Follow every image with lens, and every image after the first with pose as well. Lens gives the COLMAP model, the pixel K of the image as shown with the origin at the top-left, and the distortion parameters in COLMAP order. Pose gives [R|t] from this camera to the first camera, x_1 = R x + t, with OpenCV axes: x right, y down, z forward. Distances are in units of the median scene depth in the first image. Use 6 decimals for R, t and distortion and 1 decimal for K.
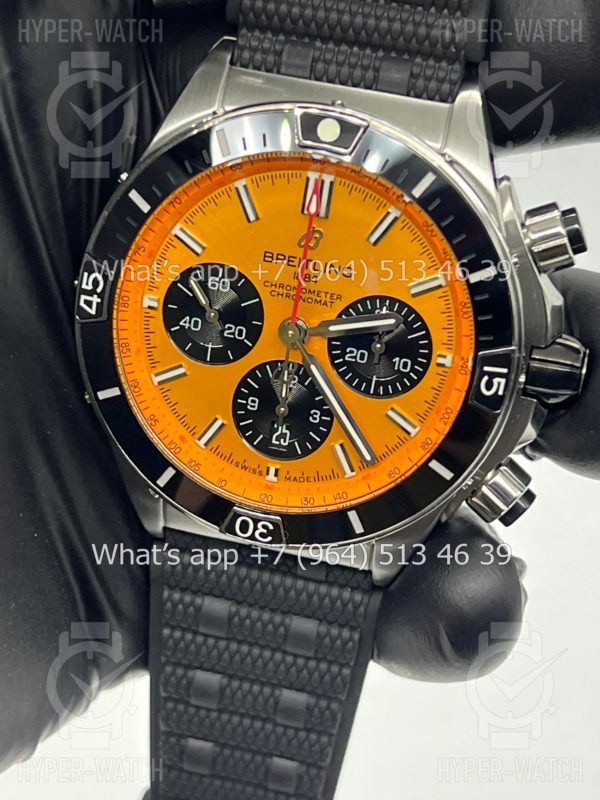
lens RADIAL K [[2018.3, 0, 300.0], [0, 2018.3, 400.0], [0, 0, 1]] dist [0.455800, 0.132734]
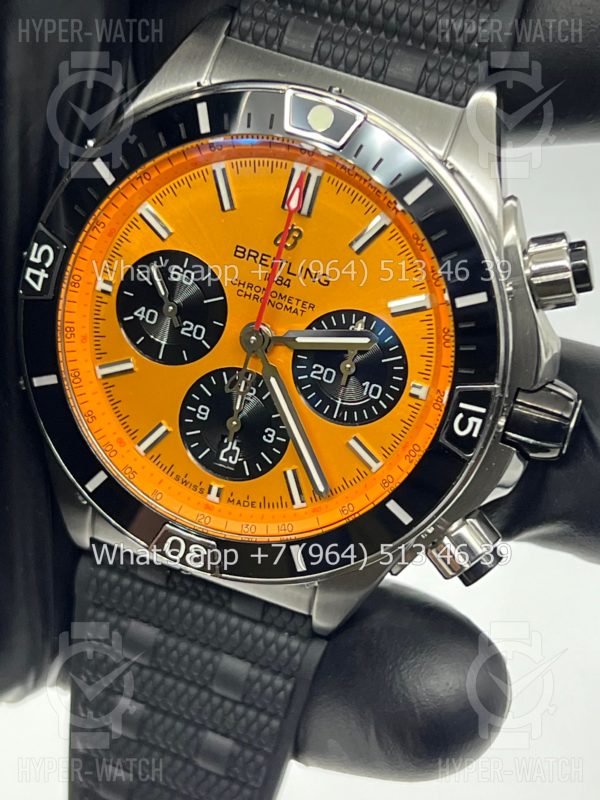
lens RADIAL K [[2018.3, 0, 300.0], [0, 2018.3, 400.0], [0, 0, 1]] dist [0.455800, 0.132734]
pose [[0.991158, 0.129696, -0.028011, 0.044352], [-0.130420, 0.991123, -0.025799, 0.013959], [0.024416, 0.029224, 0.999275, 0.105390]]
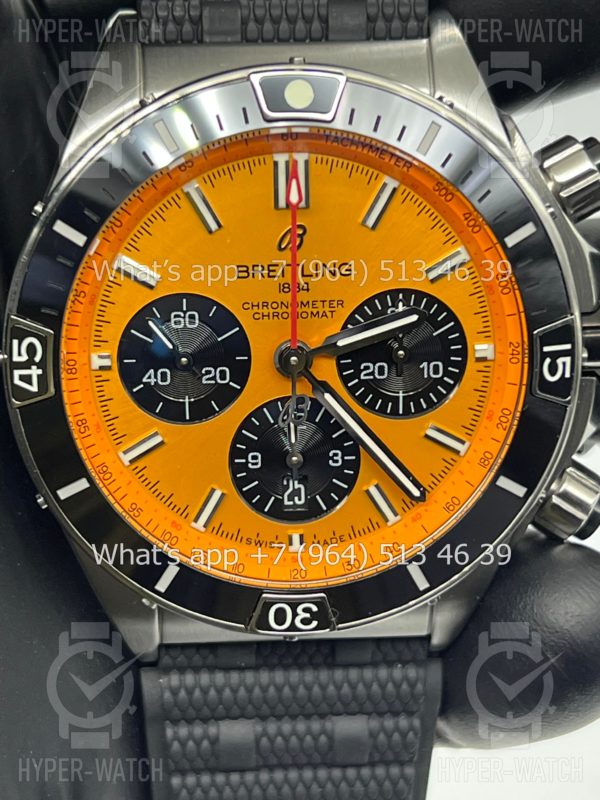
lens RADIAL K [[2018.3, 0, 300.0], [0, 2018.3, 400.0], [0, 0, 1]] dist [0.455800, 0.132734]
pose [[0.948721, -0.212407, 0.234118, -0.188176], [0.223652, 0.974415, -0.022259, 0.000341], [-0.223400, 0.073479, 0.971953, 0.233125]]
